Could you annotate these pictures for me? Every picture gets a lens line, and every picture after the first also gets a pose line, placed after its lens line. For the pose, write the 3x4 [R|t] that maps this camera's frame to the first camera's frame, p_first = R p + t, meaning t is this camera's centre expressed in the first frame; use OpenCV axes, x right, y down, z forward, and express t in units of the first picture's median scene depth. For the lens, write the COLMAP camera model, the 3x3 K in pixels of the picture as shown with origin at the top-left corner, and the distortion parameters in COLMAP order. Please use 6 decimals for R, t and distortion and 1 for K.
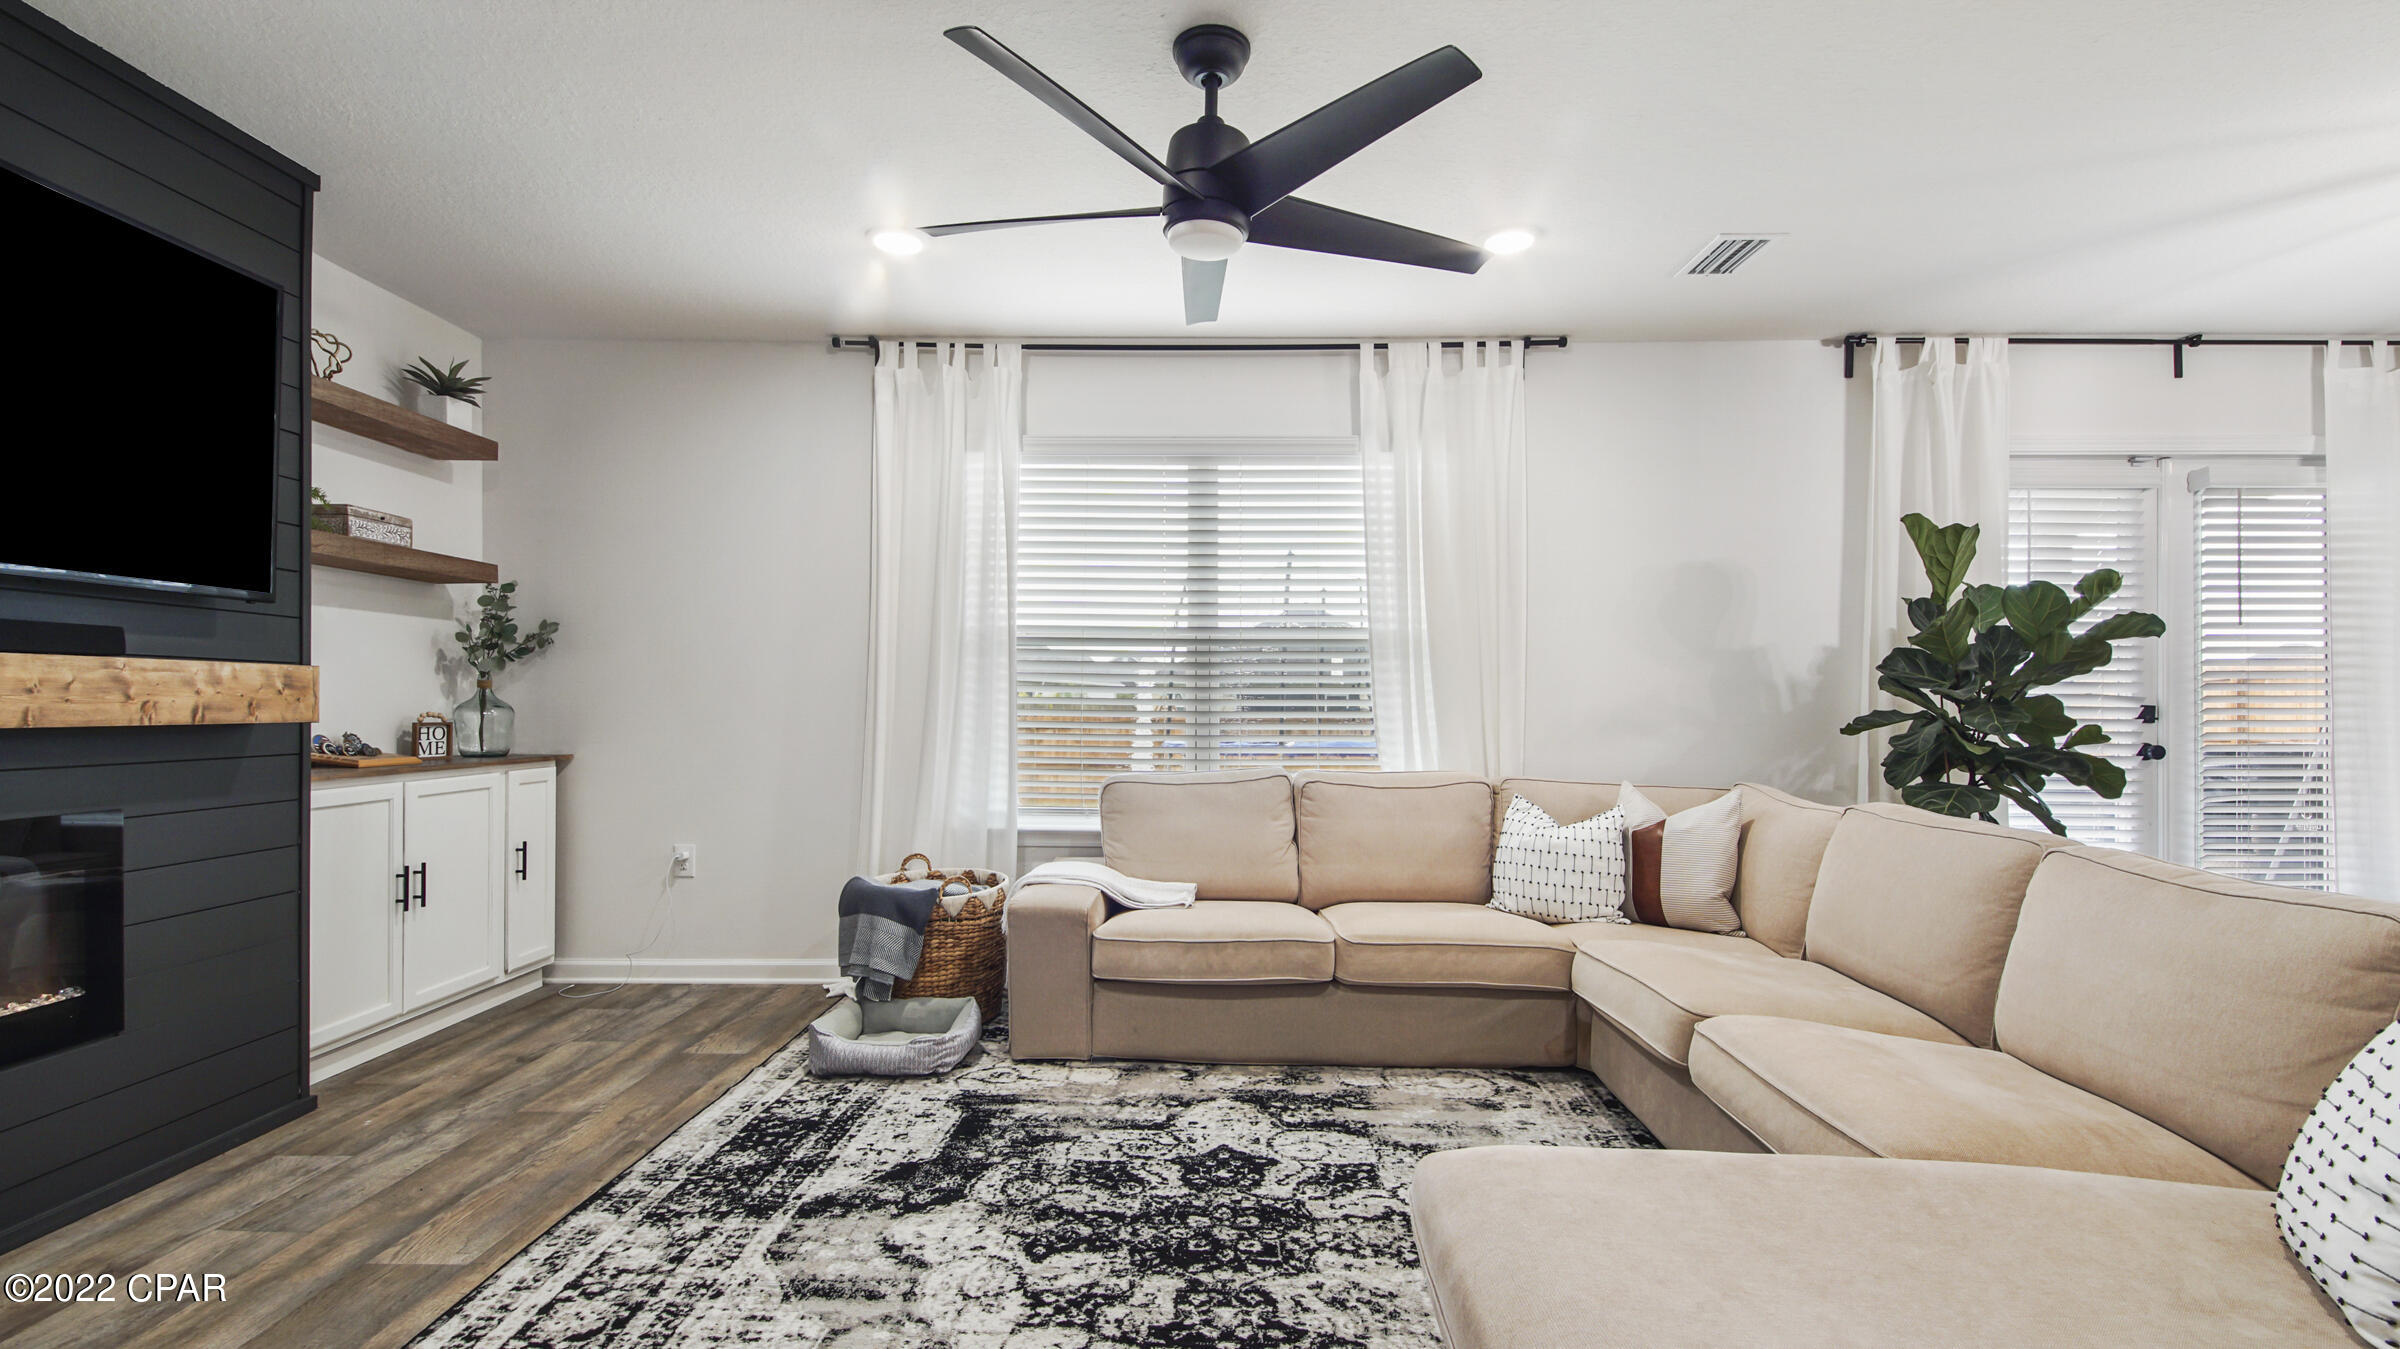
lens RADIAL K [[1049.8, 0, 1195.4], [0, 1049.8, 699.9], [0, 0, 1]] dist [0.041340, -0.024466]
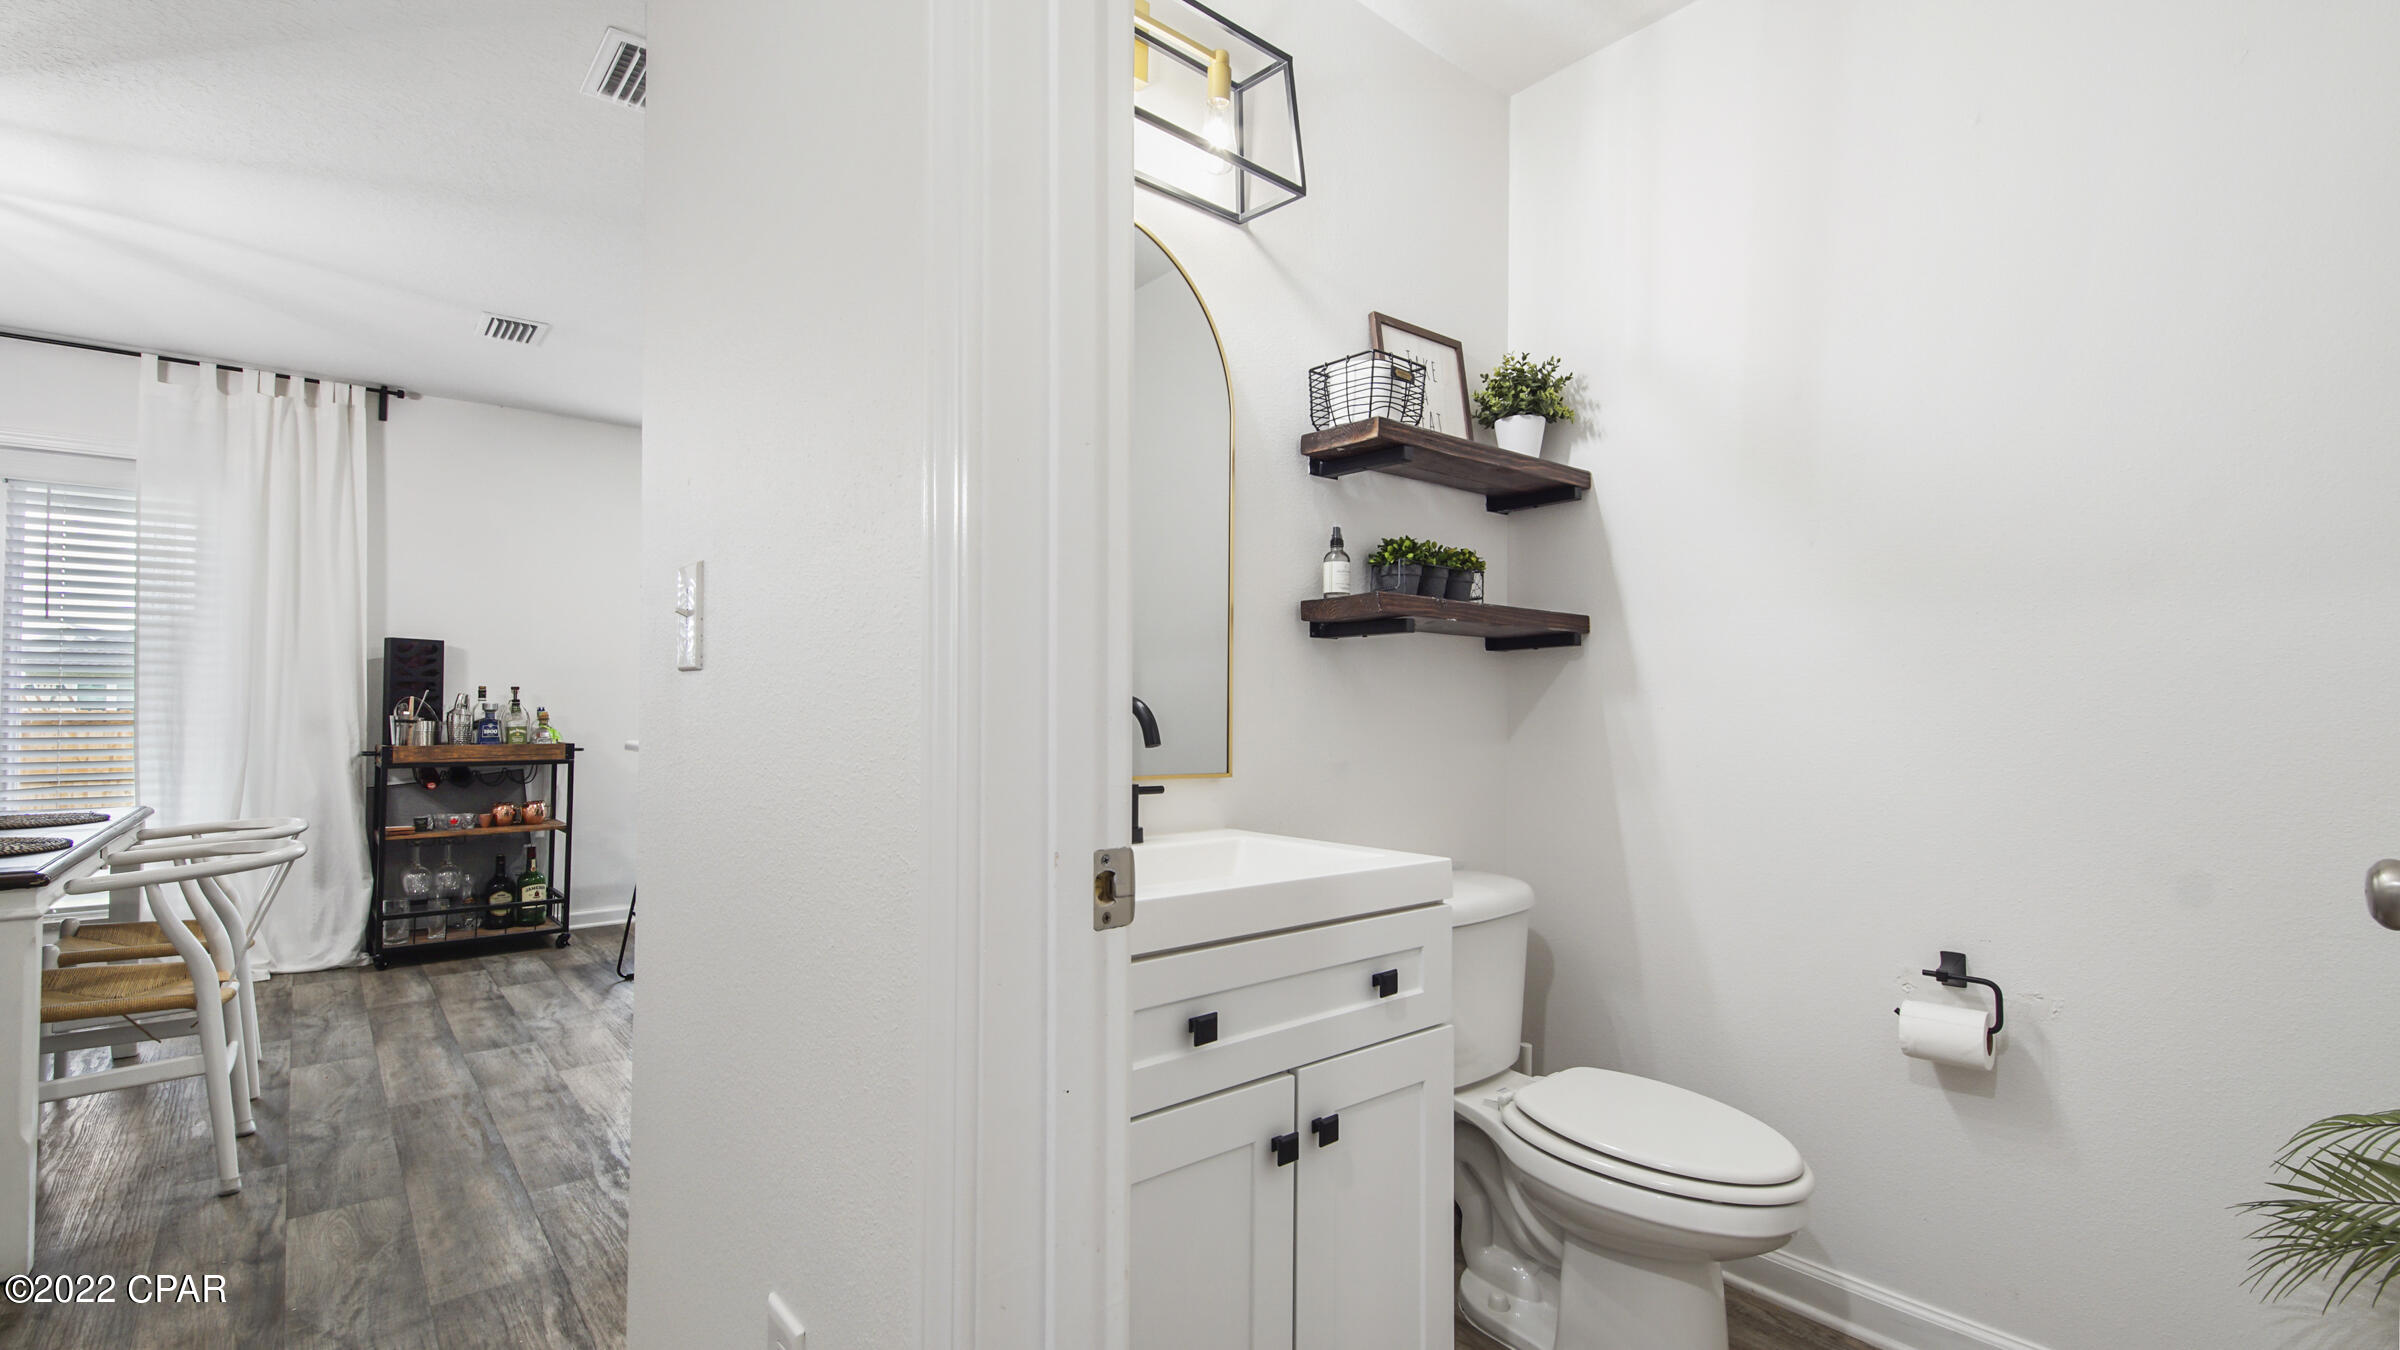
lens RADIAL K [[1046.4, 0, 1187.8], [0, 1046.4, 689.9], [0, 0, 1]] dist [0.036341, -0.021954]
pose [[0.759805, 0.013817, 0.650004, 1.330582], [-0.007560, 0.999894, -0.012417, 0.001903], [-0.650107, 0.004521, 0.759829, -0.534516]]
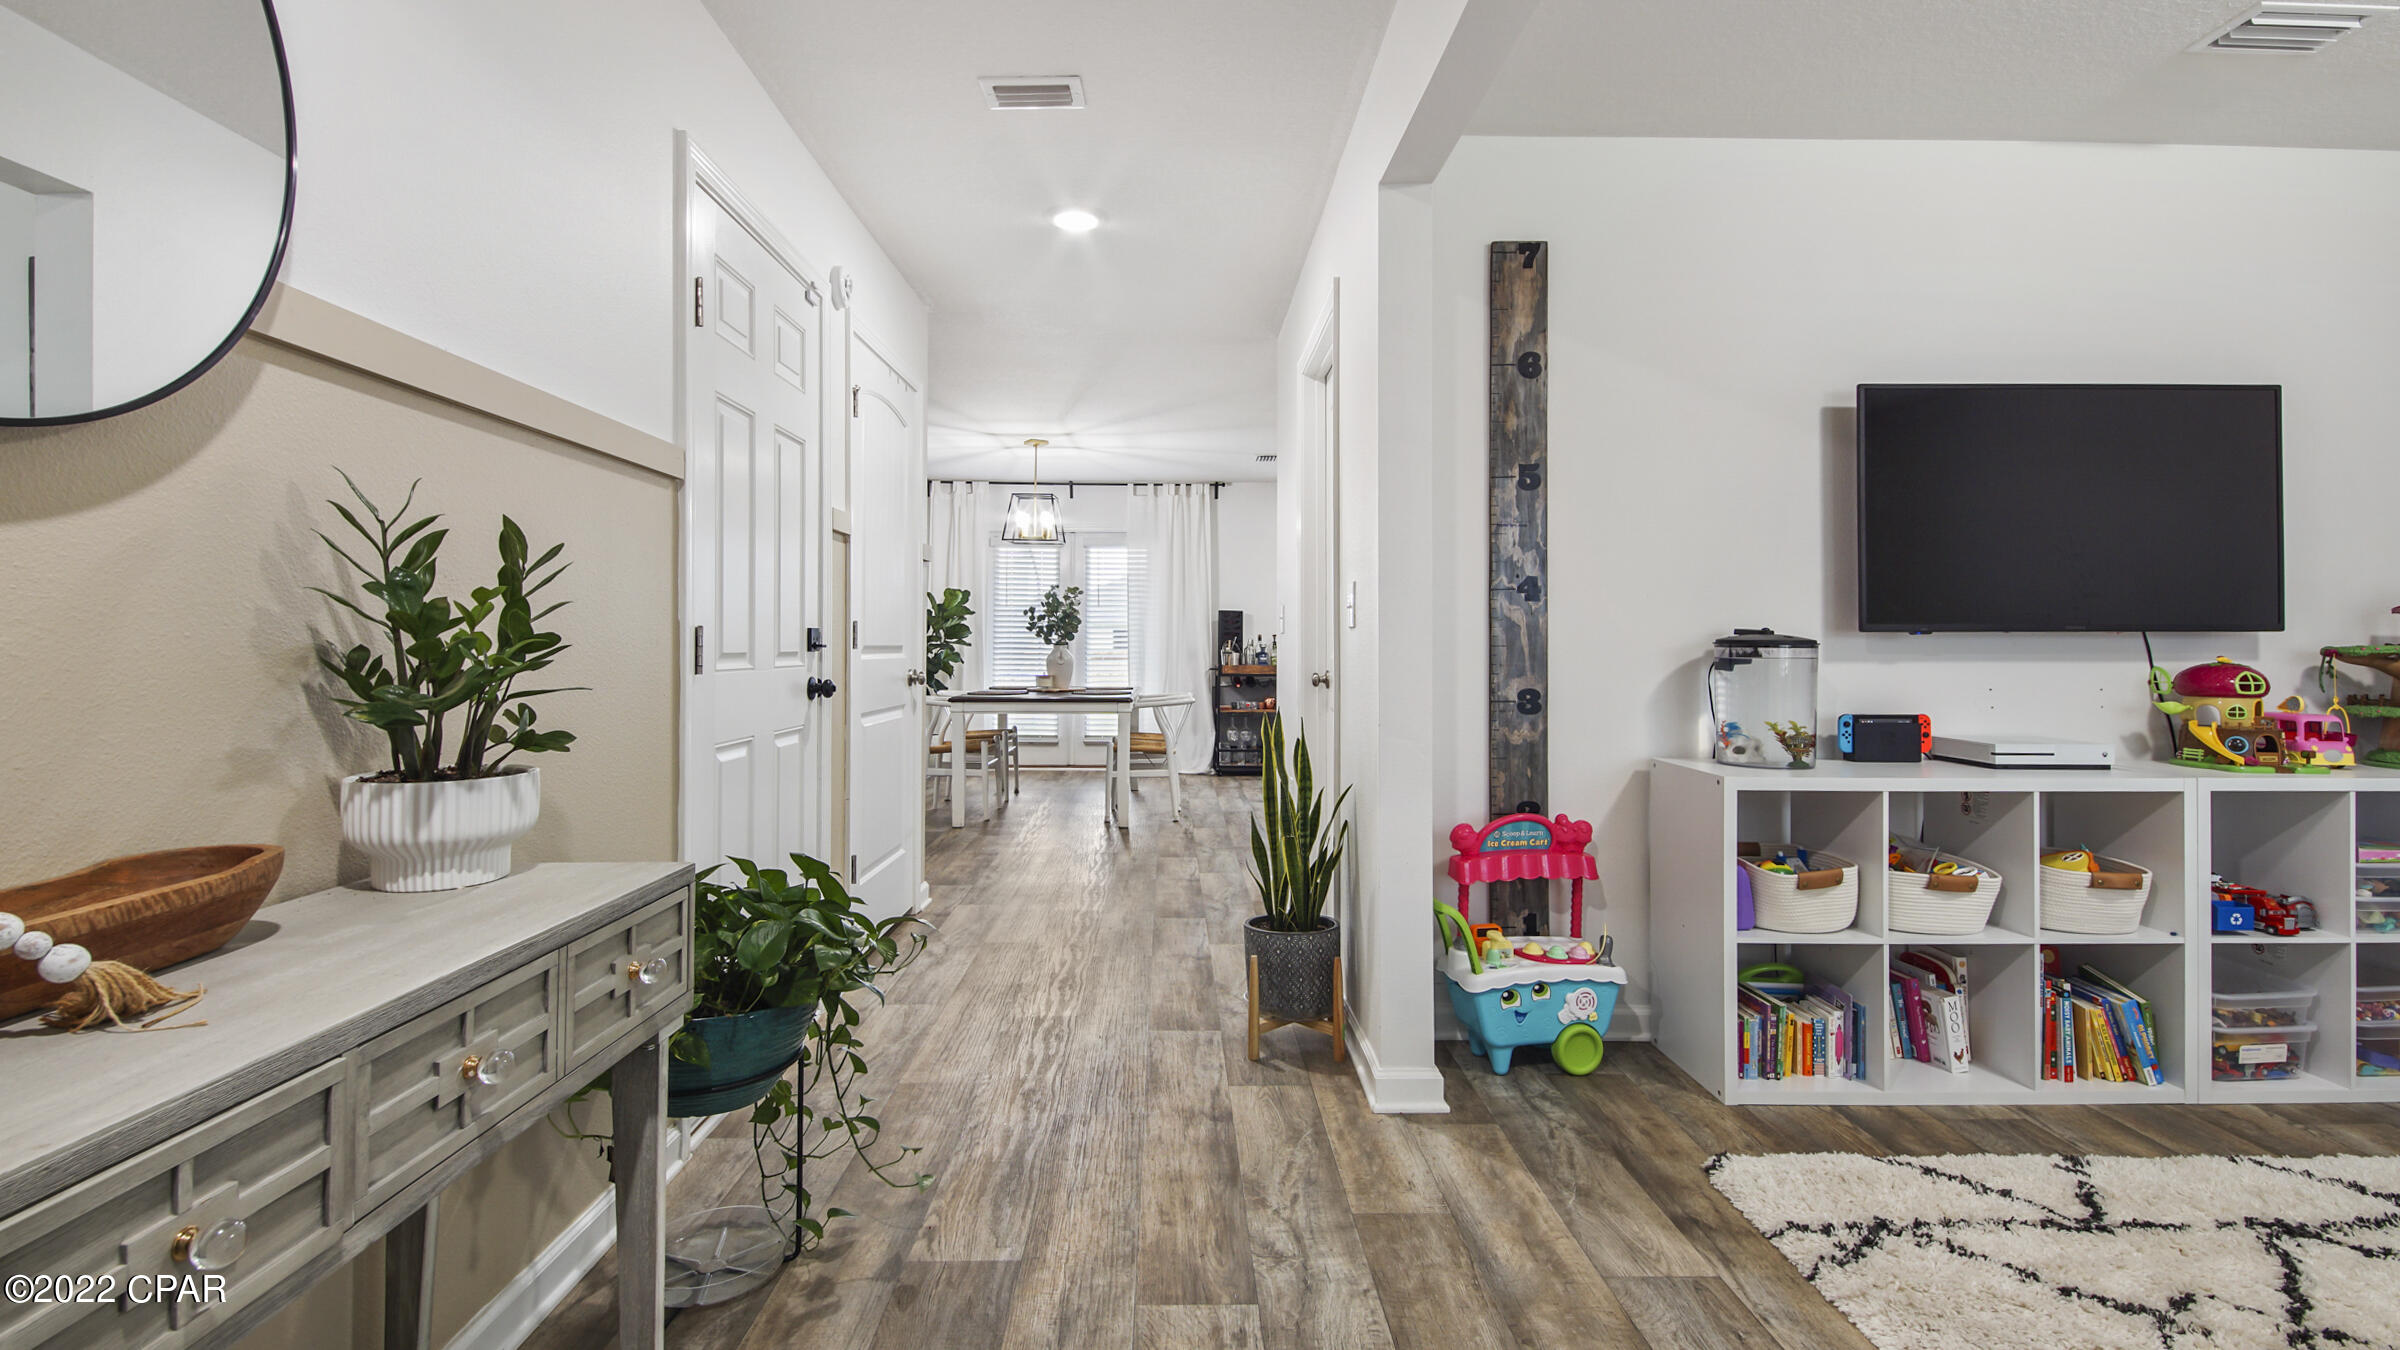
lens RADIAL K [[1069.5, 0, 1196.9], [0, 1069.5, 638.2], [0, 0, 1]] dist [-0.000557, -0.024651]
pose [[0.999255, 0.001774, 0.038561, 1.275086], [-0.001657, 0.999994, -0.003051, 0.004158], [-0.038566, 0.002985, 0.999252, -1.492173]]
